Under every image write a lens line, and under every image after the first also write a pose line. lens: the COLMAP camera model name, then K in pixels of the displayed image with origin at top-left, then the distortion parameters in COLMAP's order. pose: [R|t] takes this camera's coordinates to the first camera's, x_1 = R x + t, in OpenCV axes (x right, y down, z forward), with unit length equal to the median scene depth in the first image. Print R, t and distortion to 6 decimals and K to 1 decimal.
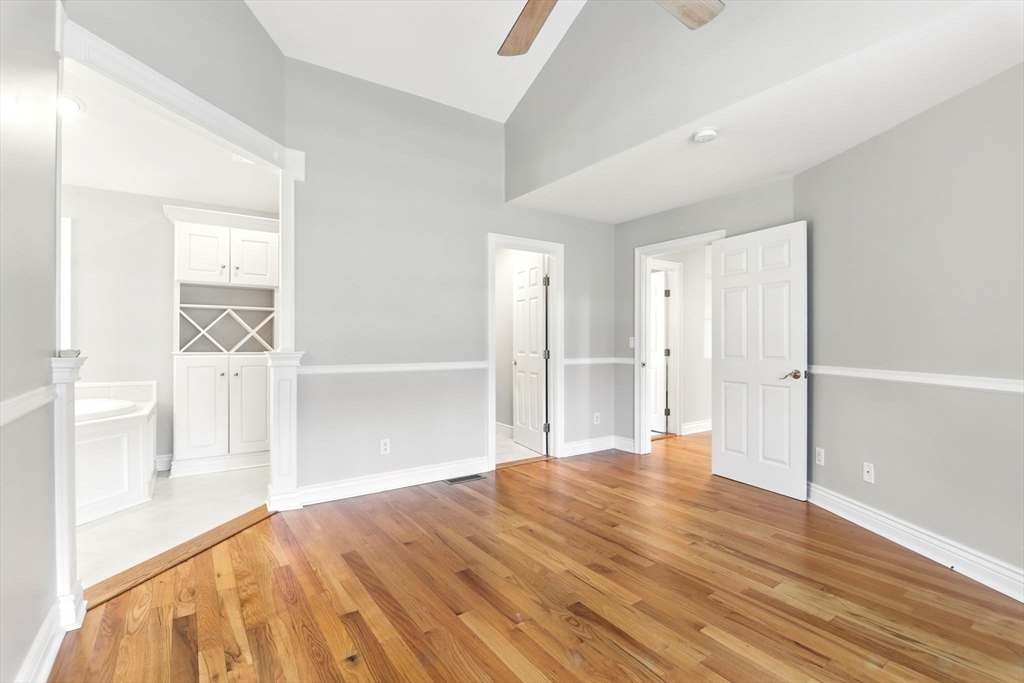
lens RADIAL K [[458.7, 0, 509.9], [0, 458.7, 343.6], [0, 0, 1]] dist [-0.012463, -0.006123]
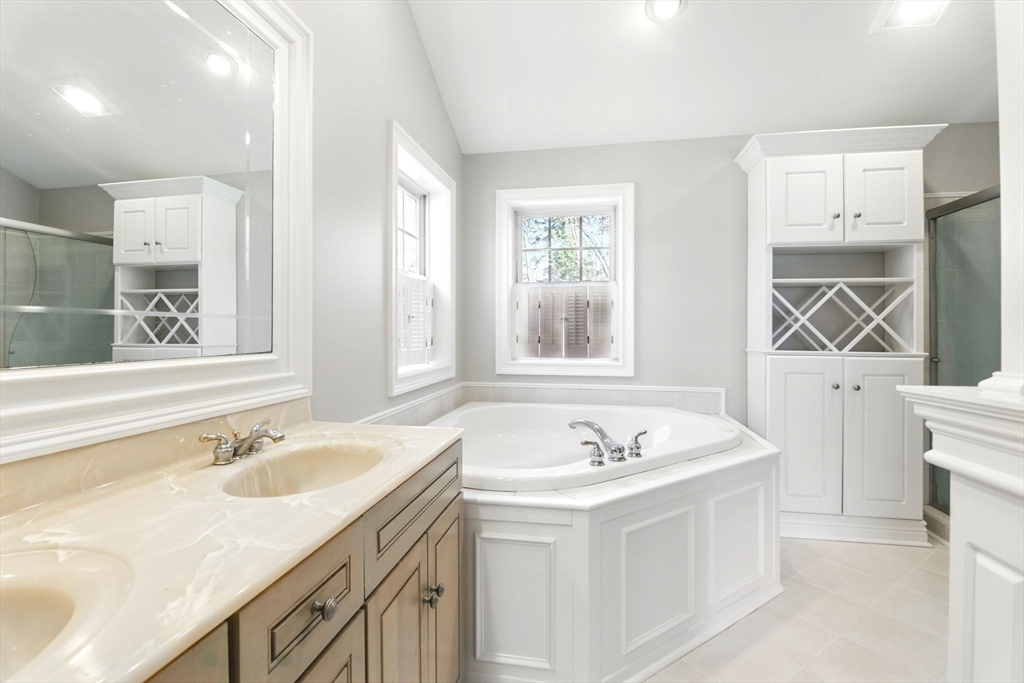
lens RADIAL K [[458.7, 0, 512.5], [0, 458.7, 335.0], [0, 0, 1]] dist [-0.012463, -0.006123]
pose [[0.706301, 0.008011, -0.707866, -0.496549], [-0.002201, 0.999956, 0.009120, -0.008774], [0.707908, -0.004884, 0.706288, 0.236256]]
